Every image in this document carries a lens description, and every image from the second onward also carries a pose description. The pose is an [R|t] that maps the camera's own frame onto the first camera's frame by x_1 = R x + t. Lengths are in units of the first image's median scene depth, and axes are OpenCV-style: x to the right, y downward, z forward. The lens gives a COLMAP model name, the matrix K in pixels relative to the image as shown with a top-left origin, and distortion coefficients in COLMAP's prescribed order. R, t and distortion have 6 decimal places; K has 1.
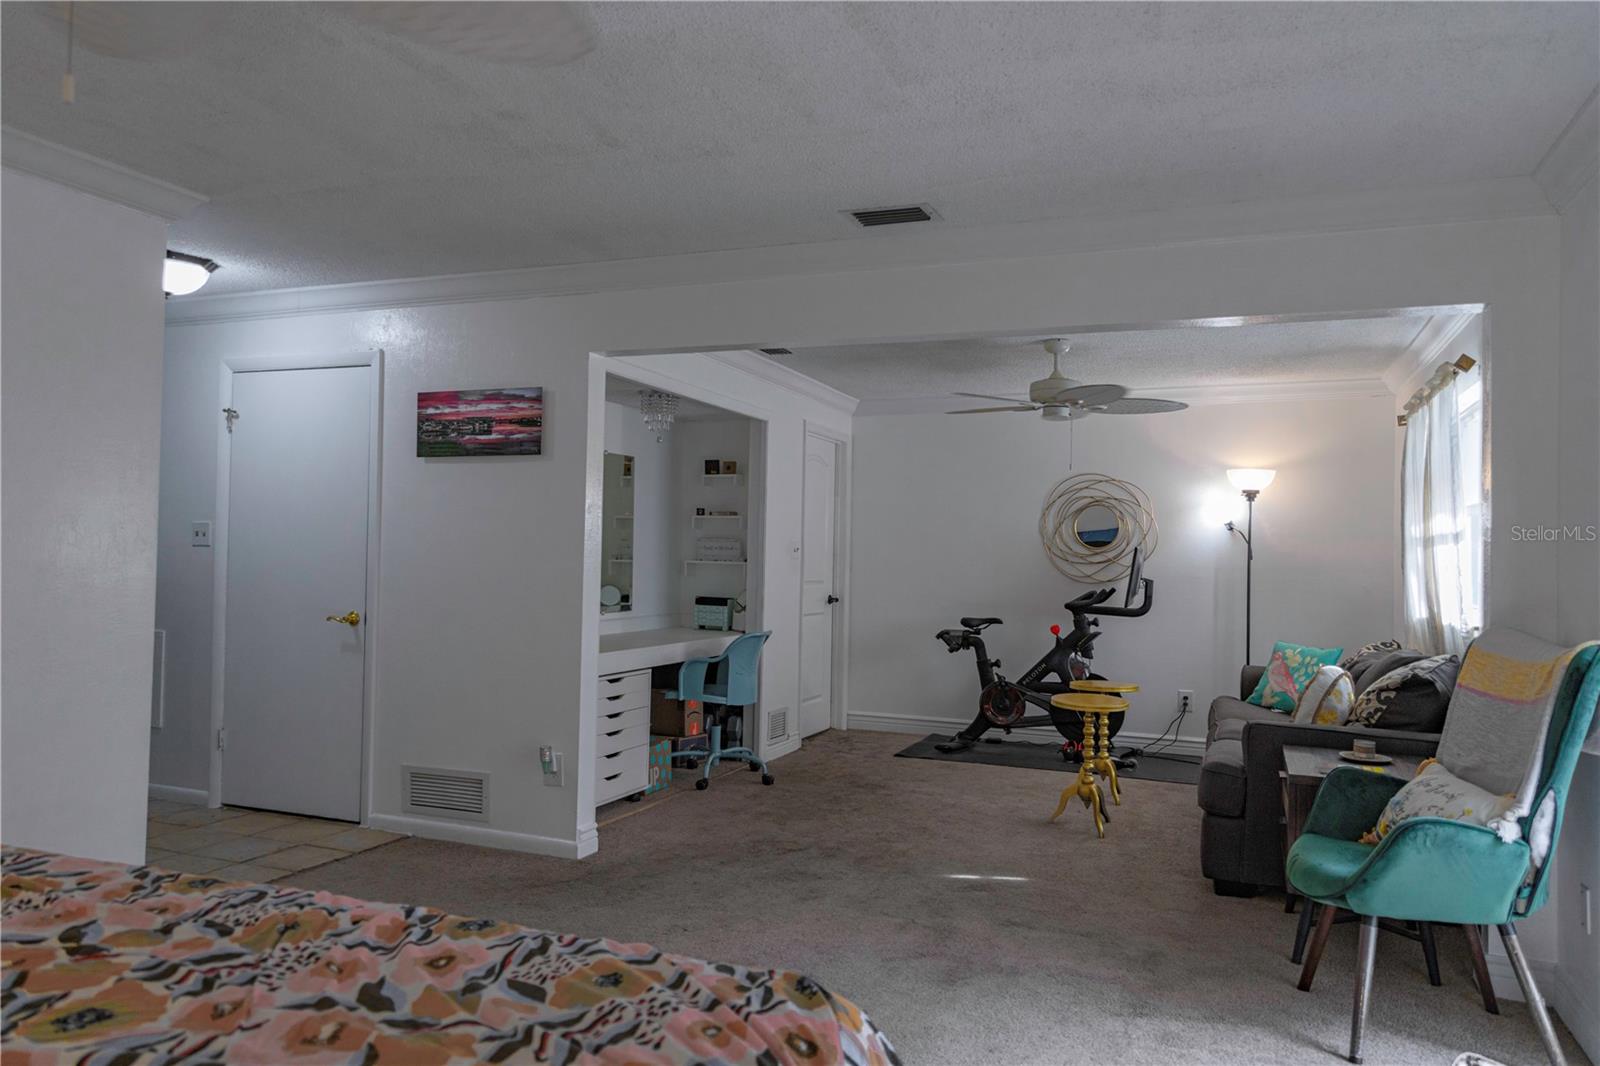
lens RADIAL K [[1098.2, 0, 800.0], [0, 1098.2, 533.0], [0, 0, 1]] dist [0.005595, 0.001455]
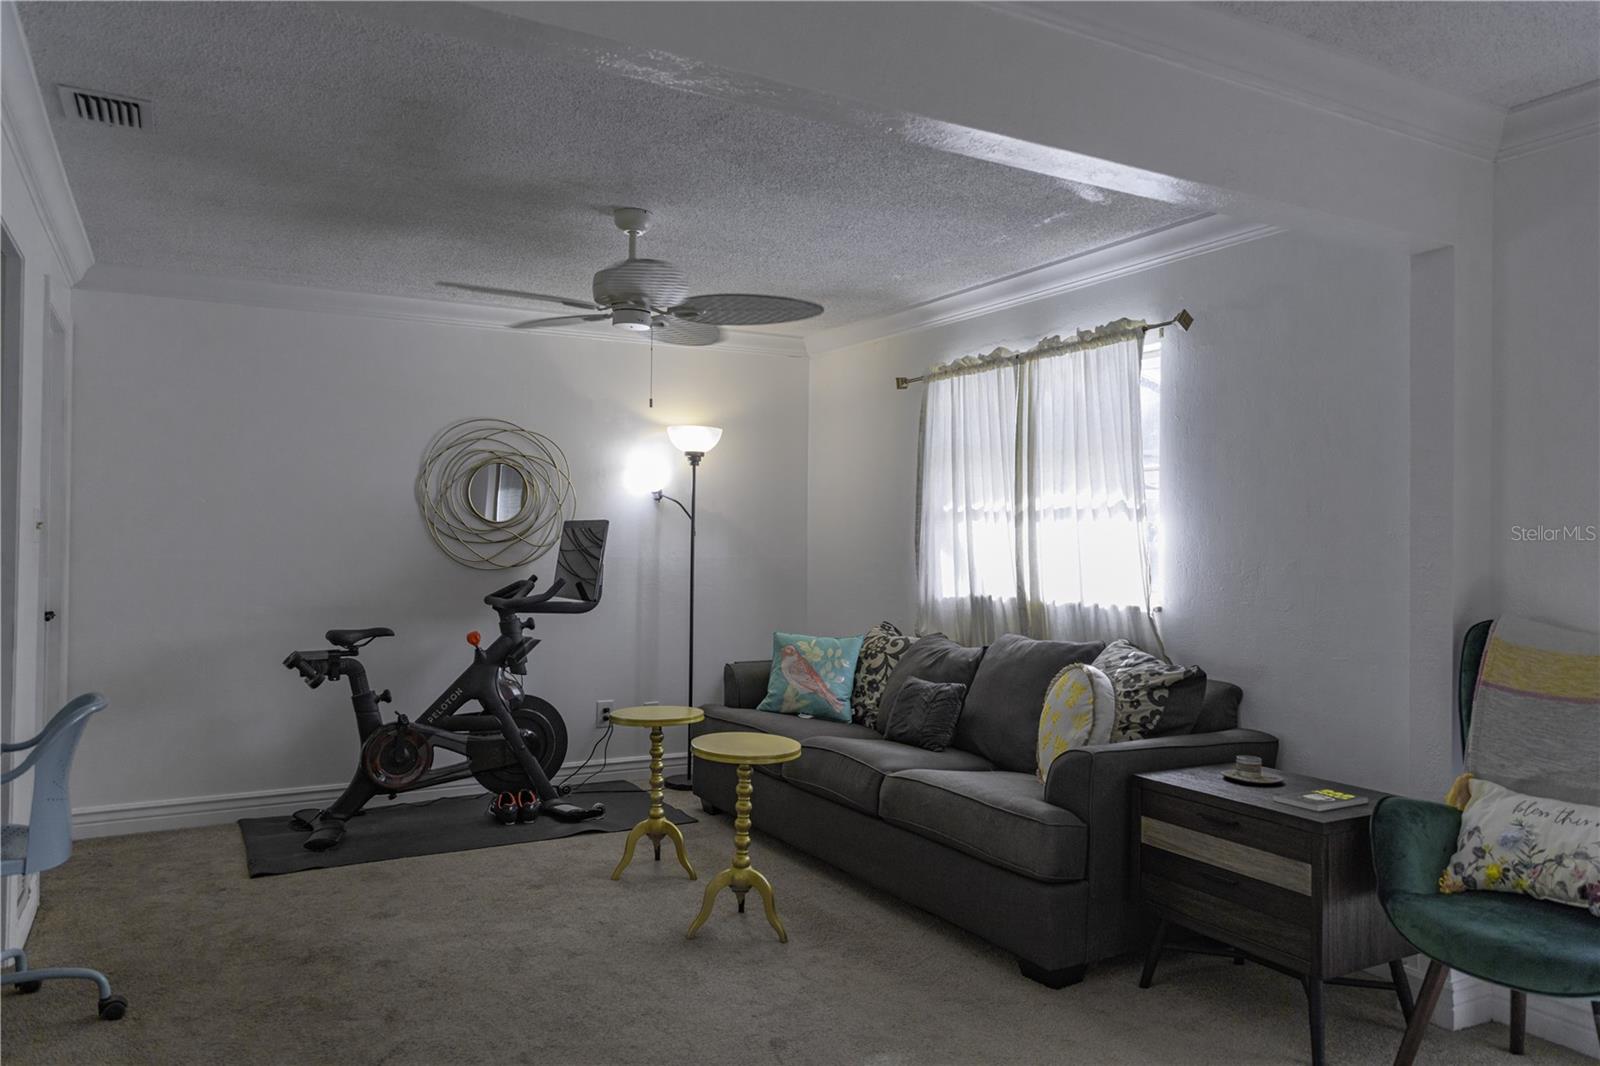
lens RADIAL K [[1098.2, 0, 800.0], [0, 1098.2, 533.0], [0, 0, 1]] dist [0.005595, 0.001455]
pose [[0.627836, -0.008313, 0.778301, -0.182061], [-0.011531, 0.999734, 0.019980, 0.004476], [-0.778260, -0.021519, 0.627573, 0.401321]]
